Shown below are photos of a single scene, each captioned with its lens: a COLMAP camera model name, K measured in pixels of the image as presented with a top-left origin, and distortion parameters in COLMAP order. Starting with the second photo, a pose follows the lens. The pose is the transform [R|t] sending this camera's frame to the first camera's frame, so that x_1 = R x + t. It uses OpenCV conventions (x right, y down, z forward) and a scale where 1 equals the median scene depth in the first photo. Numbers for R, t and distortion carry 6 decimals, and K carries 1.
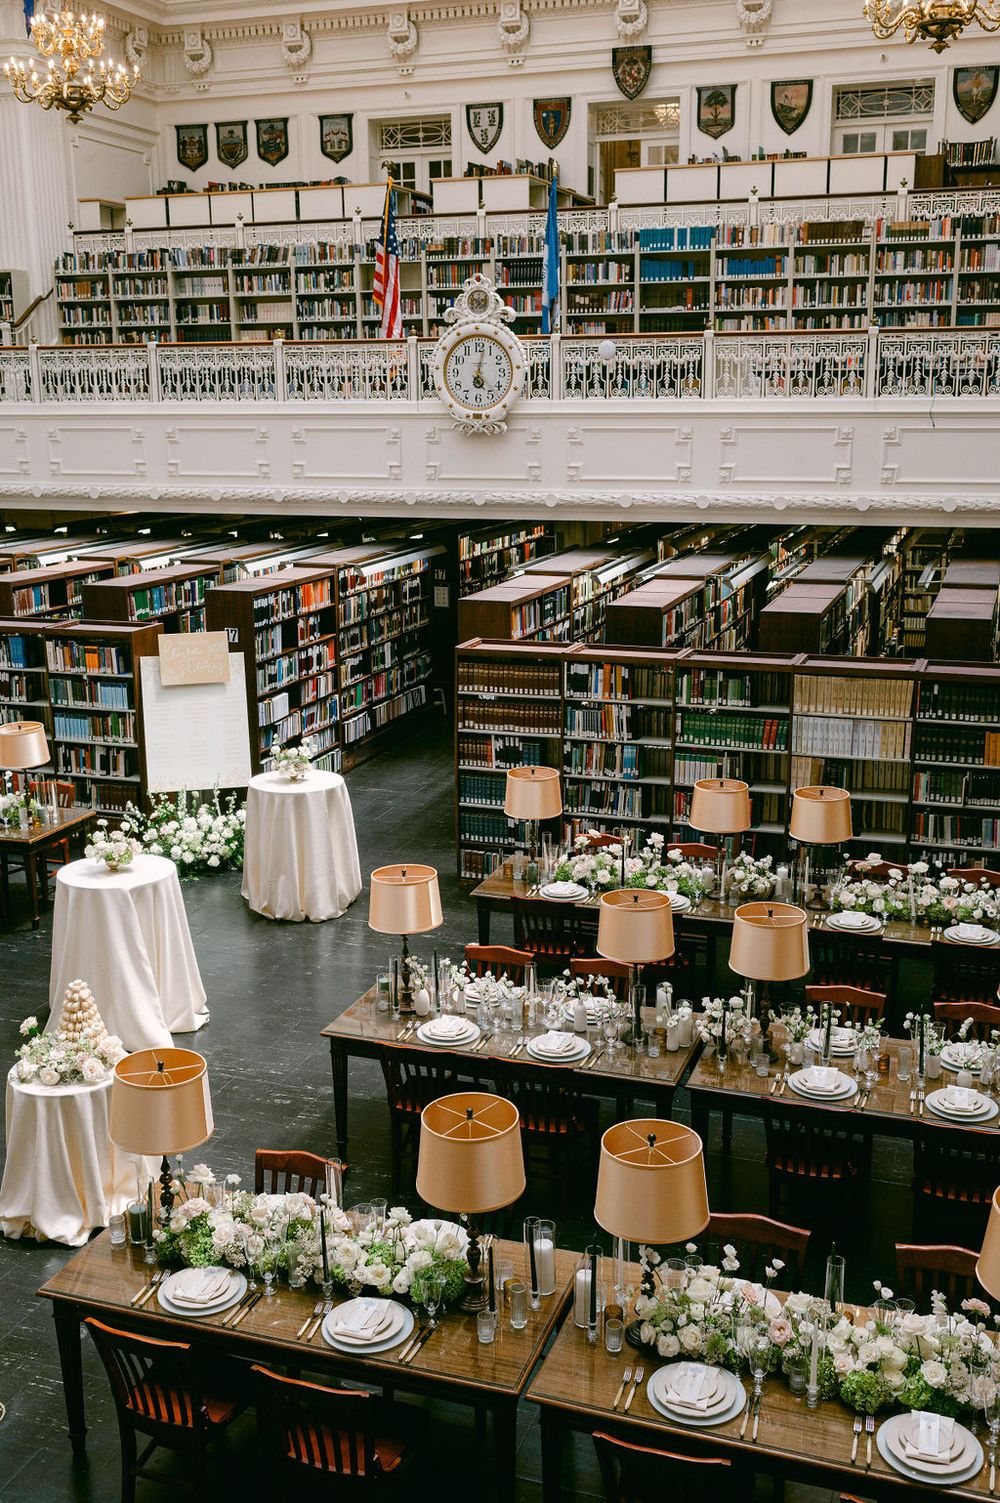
lens RADIAL K [[1498.1, 0, 502.3], [0, 1498.1, 741.2], [0, 0, 1]] dist [0.011839, 0.000000]
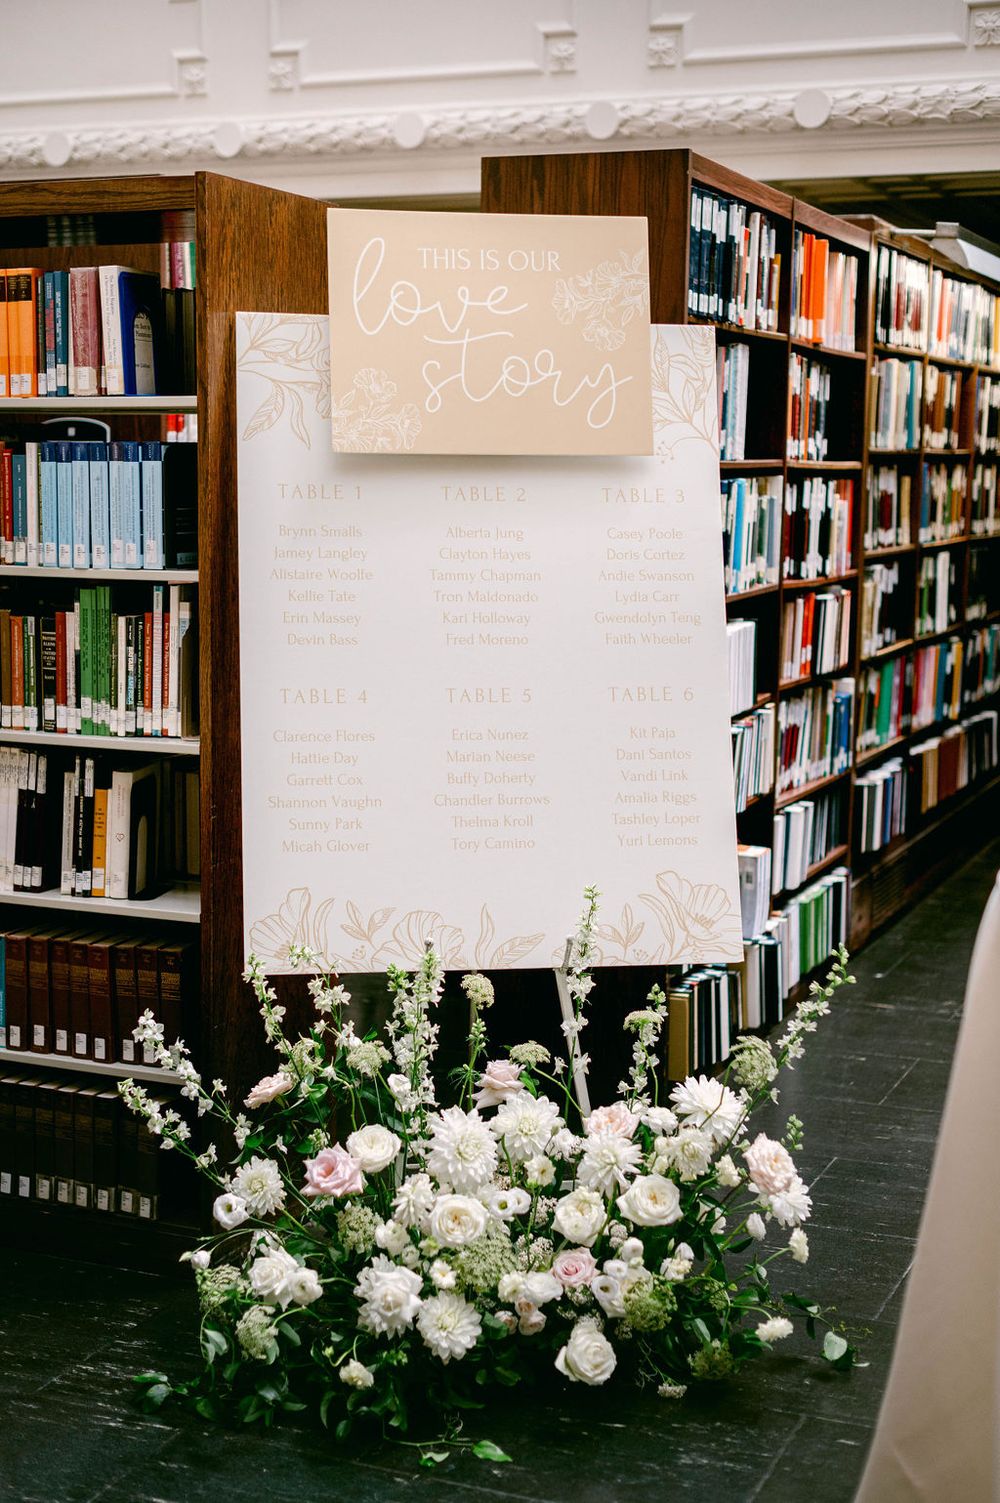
lens RADIAL K [[2089.5, 0, 493.5], [0, 2089.5, 759.0], [0, 0, 1]] dist [-0.101549, 0.000000]
pose [[0.998325, 0.030642, -0.049075, -0.189376], [-0.035531, 0.994141, -0.102087, 0.032741], [0.045659, 0.103660, 0.993564, 0.719813]]
